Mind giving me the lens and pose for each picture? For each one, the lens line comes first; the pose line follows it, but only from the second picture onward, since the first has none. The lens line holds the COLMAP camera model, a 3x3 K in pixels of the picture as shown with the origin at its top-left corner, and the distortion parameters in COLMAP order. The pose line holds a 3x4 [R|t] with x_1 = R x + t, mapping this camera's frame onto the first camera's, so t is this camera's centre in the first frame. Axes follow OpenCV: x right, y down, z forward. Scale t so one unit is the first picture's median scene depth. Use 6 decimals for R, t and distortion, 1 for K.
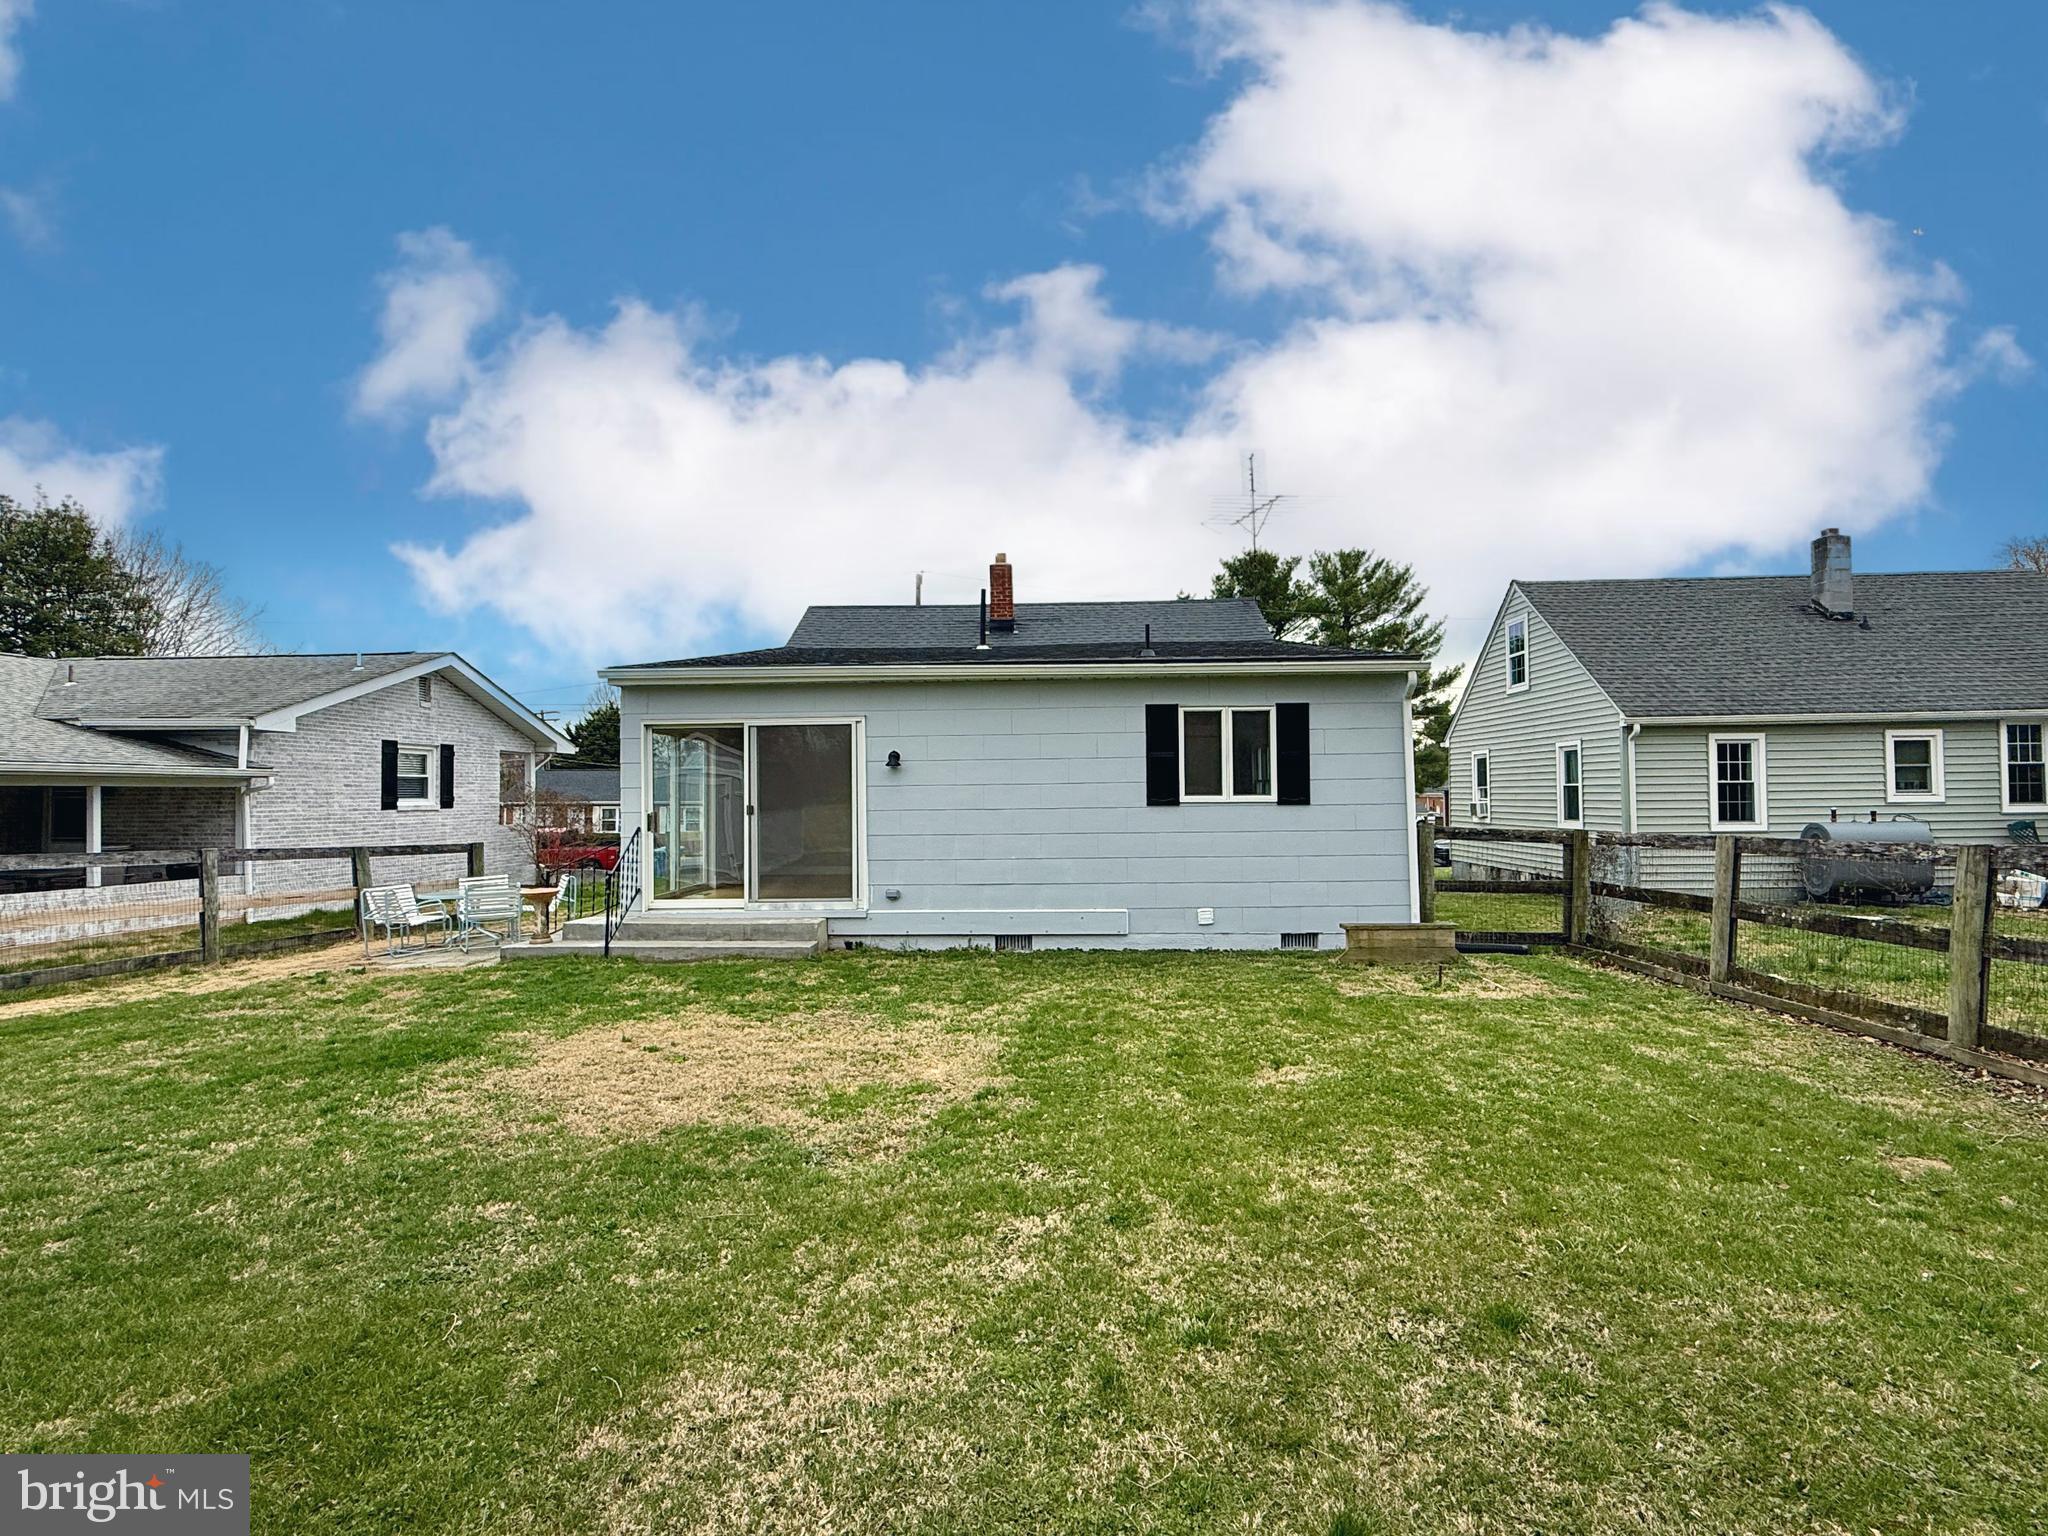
lens RADIAL K [[1031.1, 0, 1021.1], [0, 1031.1, 768.0], [0, 0, 1]] dist [-0.001656, 0.000495]
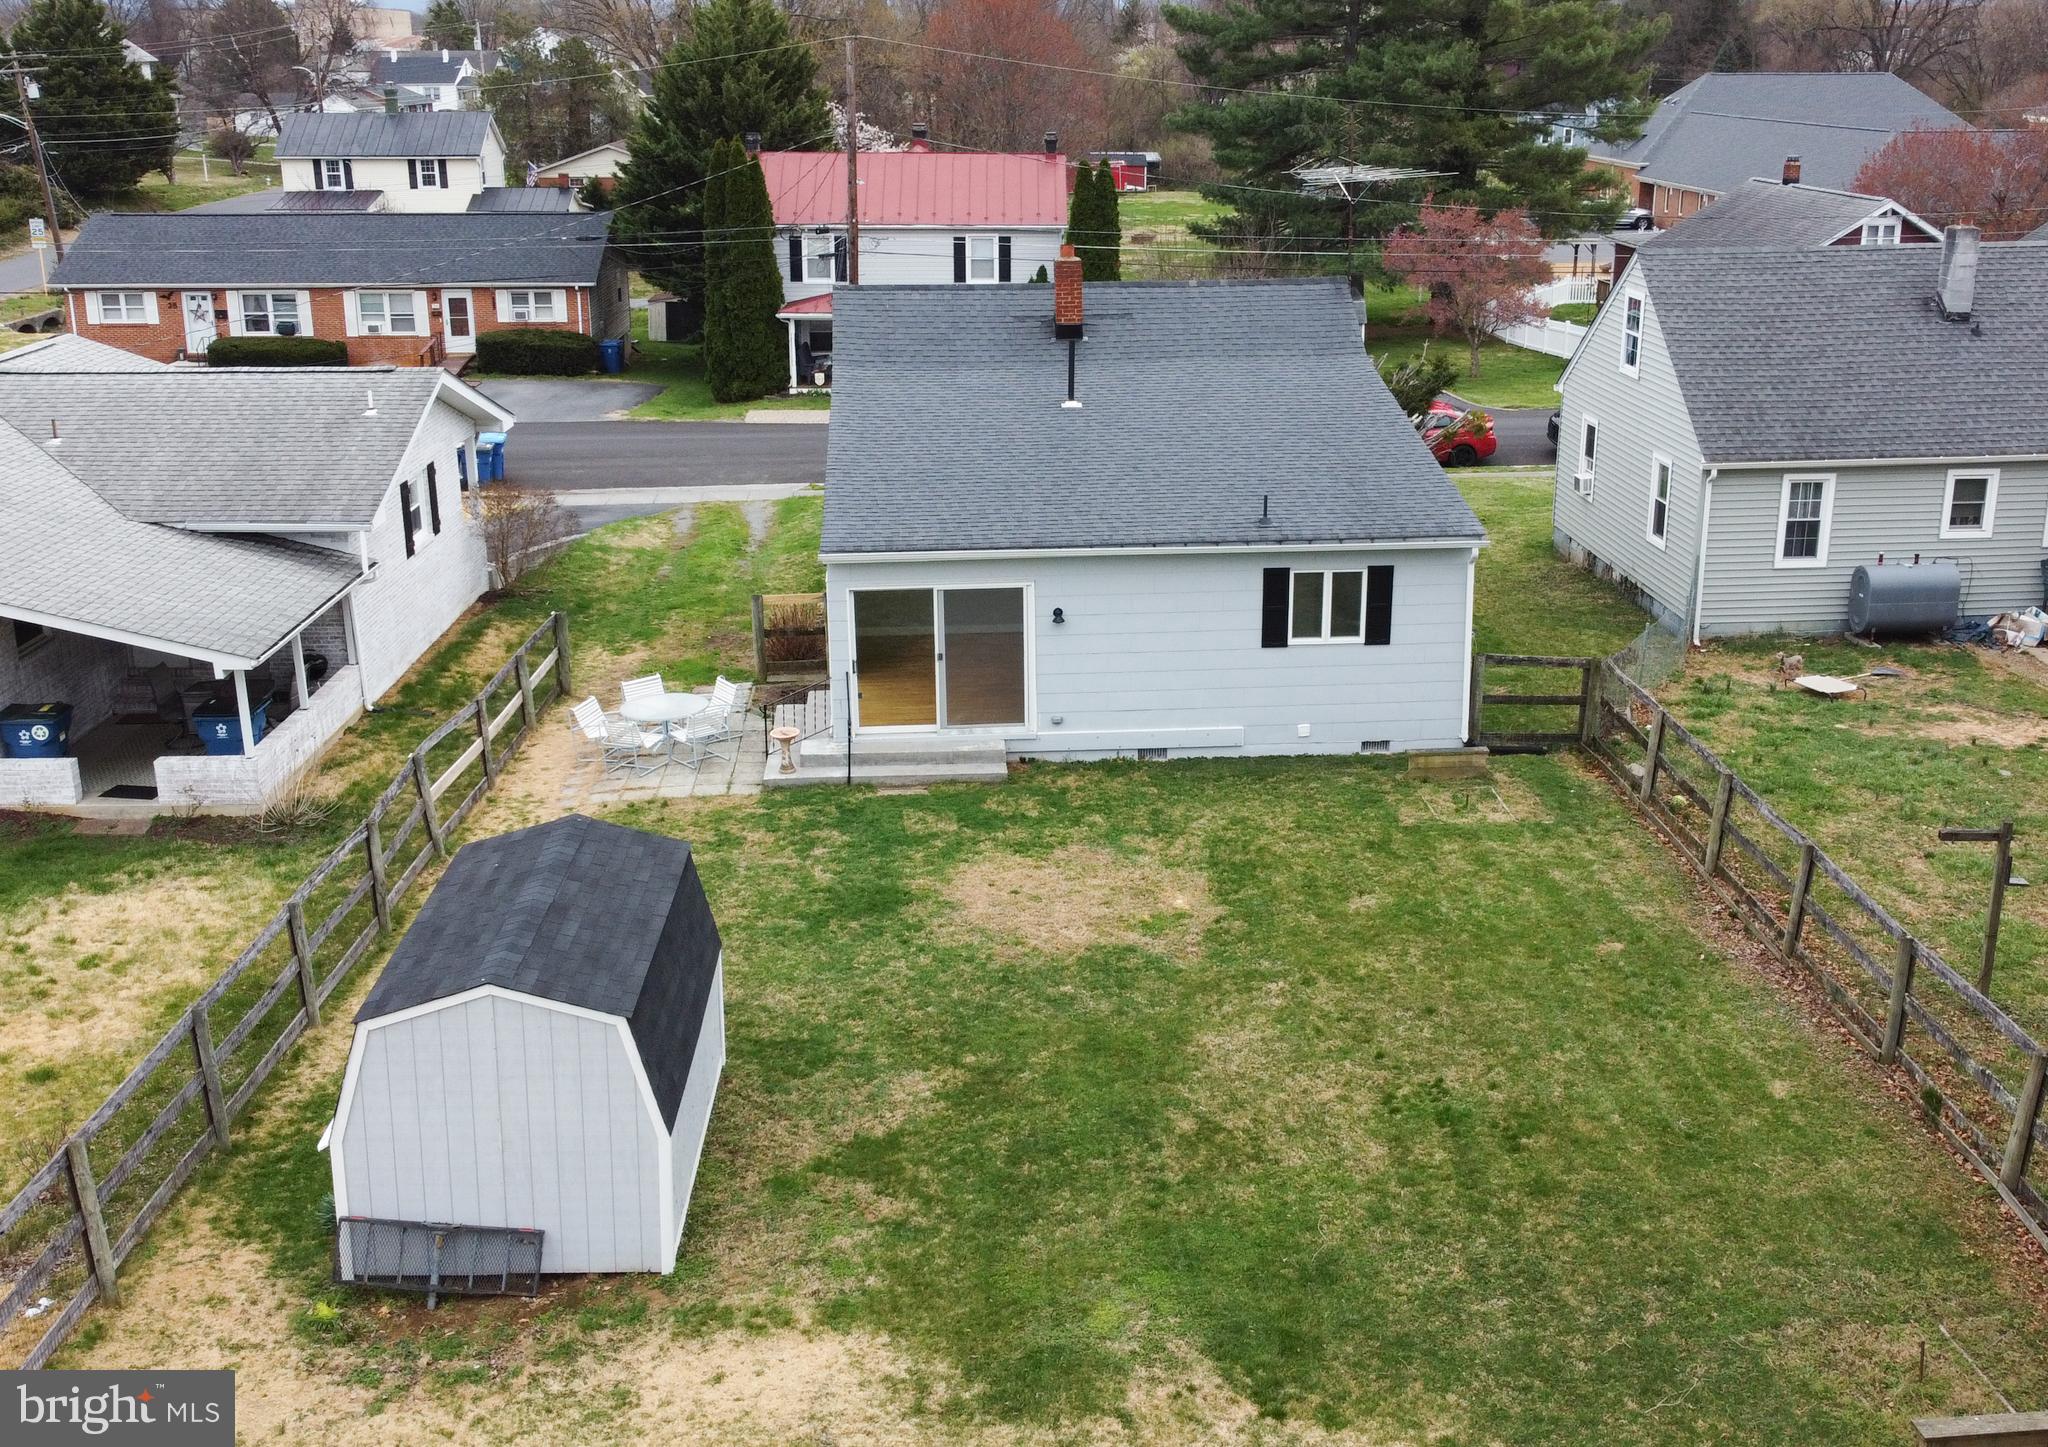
lens RADIAL K [[2097.6, 0, 1024.3], [0, 2097.6, 703.0], [0, 0, 1]] dist [-0.002459, 0.000000]
pose [[0.995111, -0.030794, 0.093839, -0.399370], [-0.002133, 0.943227, 0.332142, -0.734108], [-0.098739, -0.330718, 0.938550, -1.358560]]
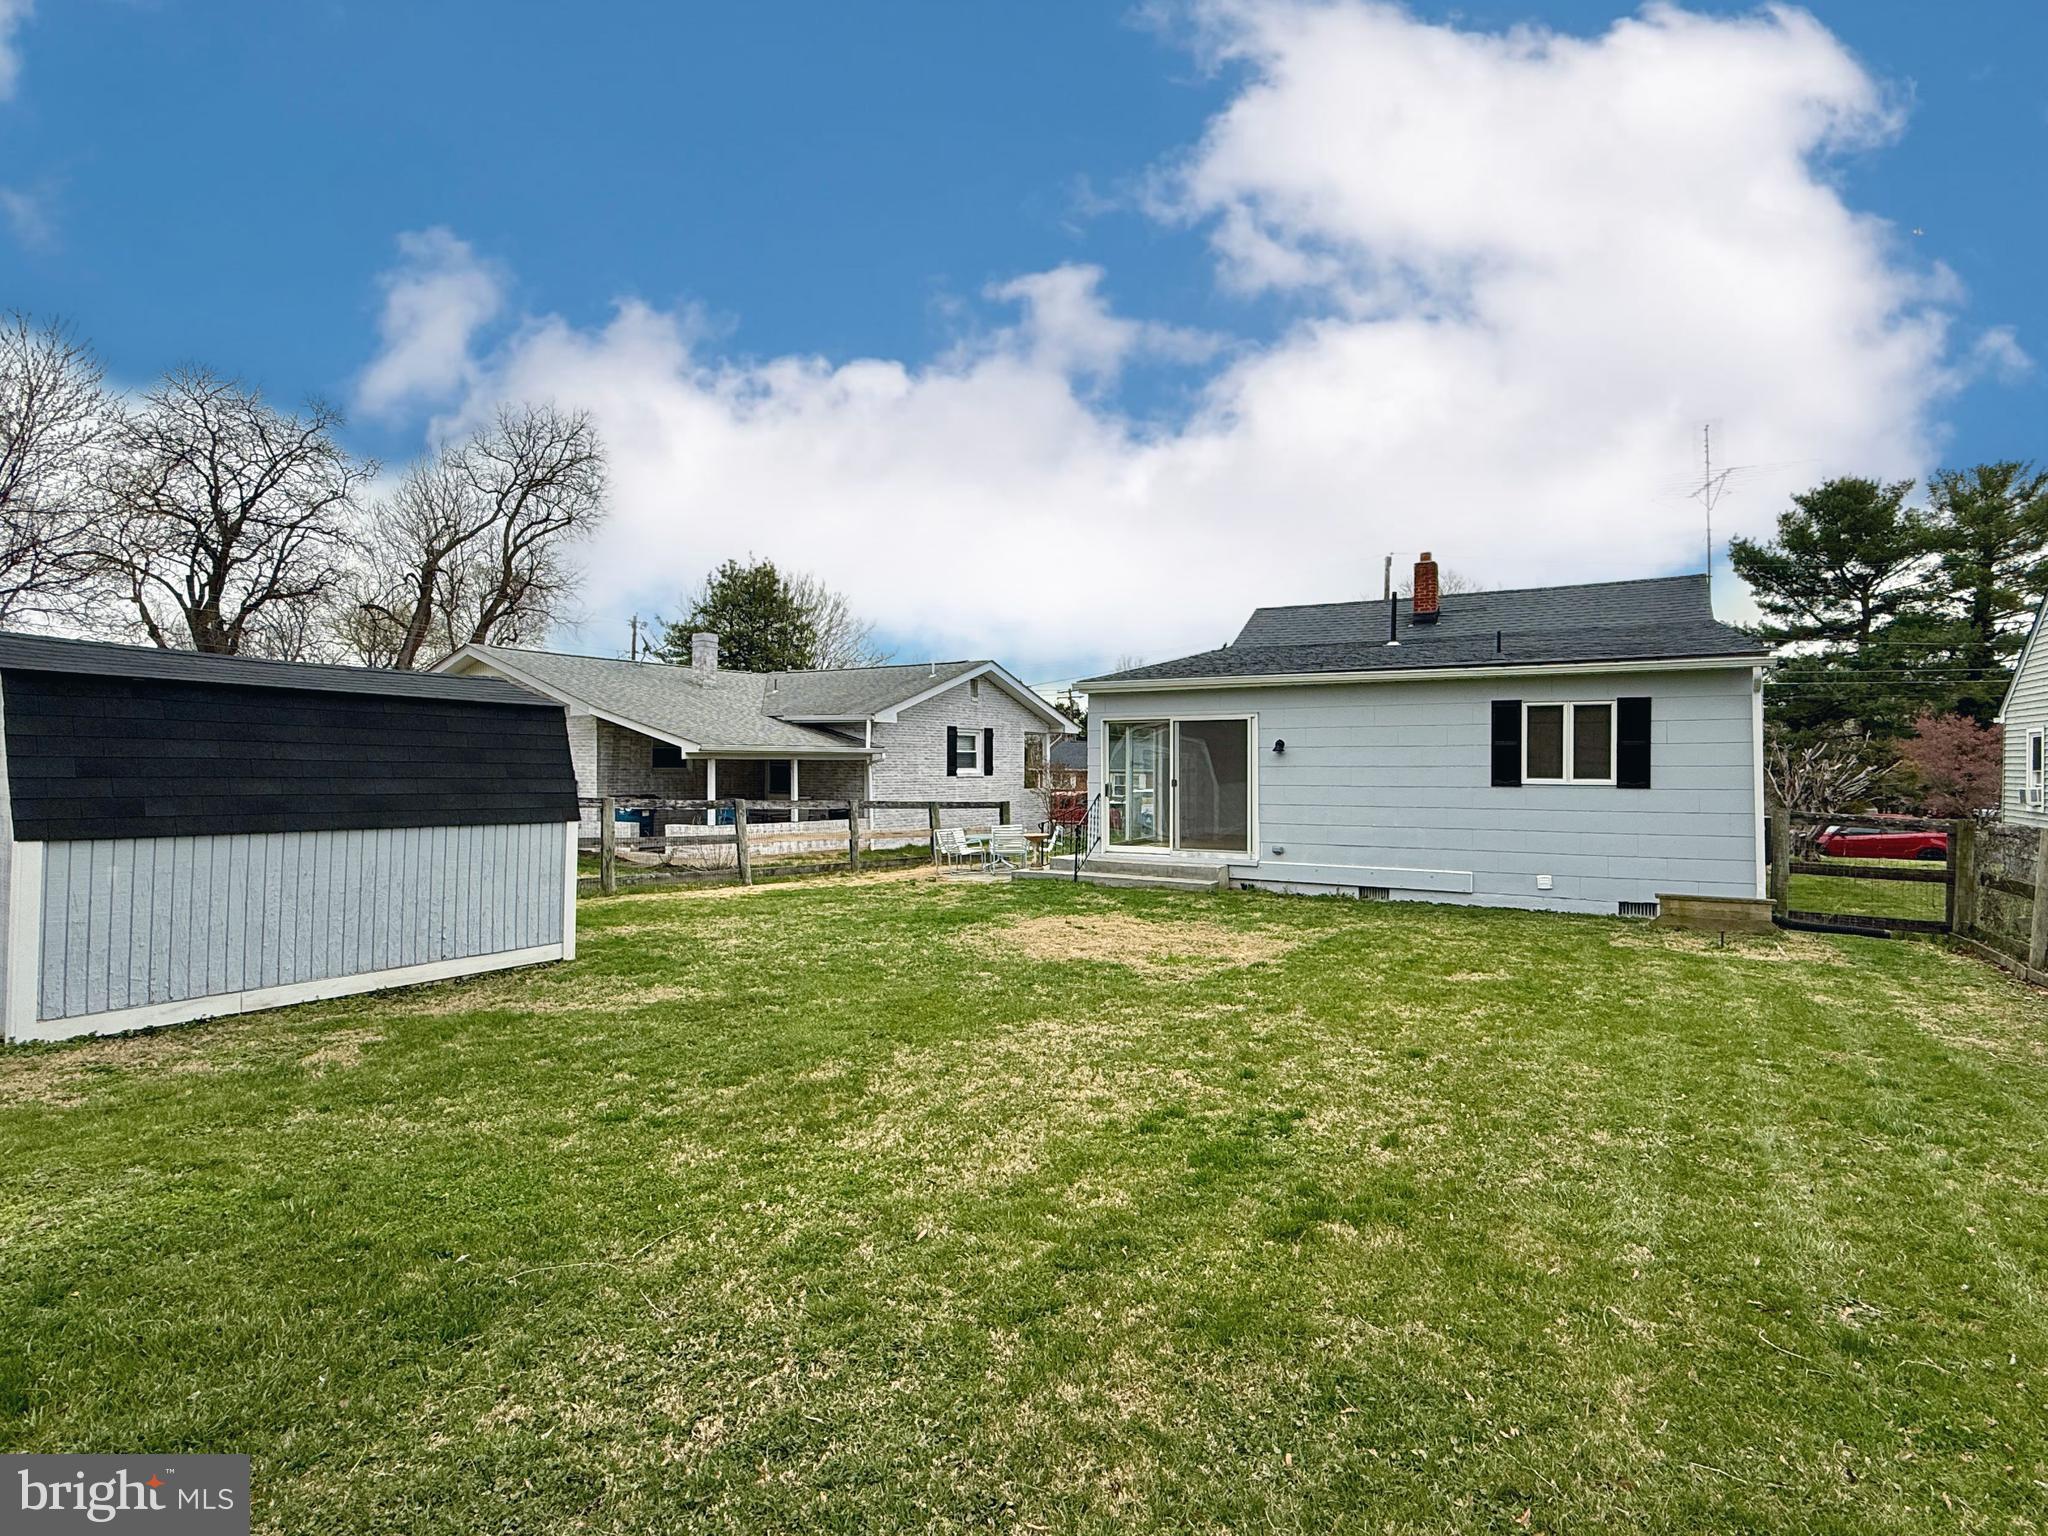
lens RADIAL K [[1031.1, 0, 1023.4], [0, 1031.1, 765.0], [0, 0, 1]] dist [-0.001656, 0.000495]
pose [[0.883934, 0.012225, -0.467451, 0.198853], [0.000886, 0.999613, 0.027819, -0.021030], [0.467610, -0.025004, 0.883581, -0.299058]]
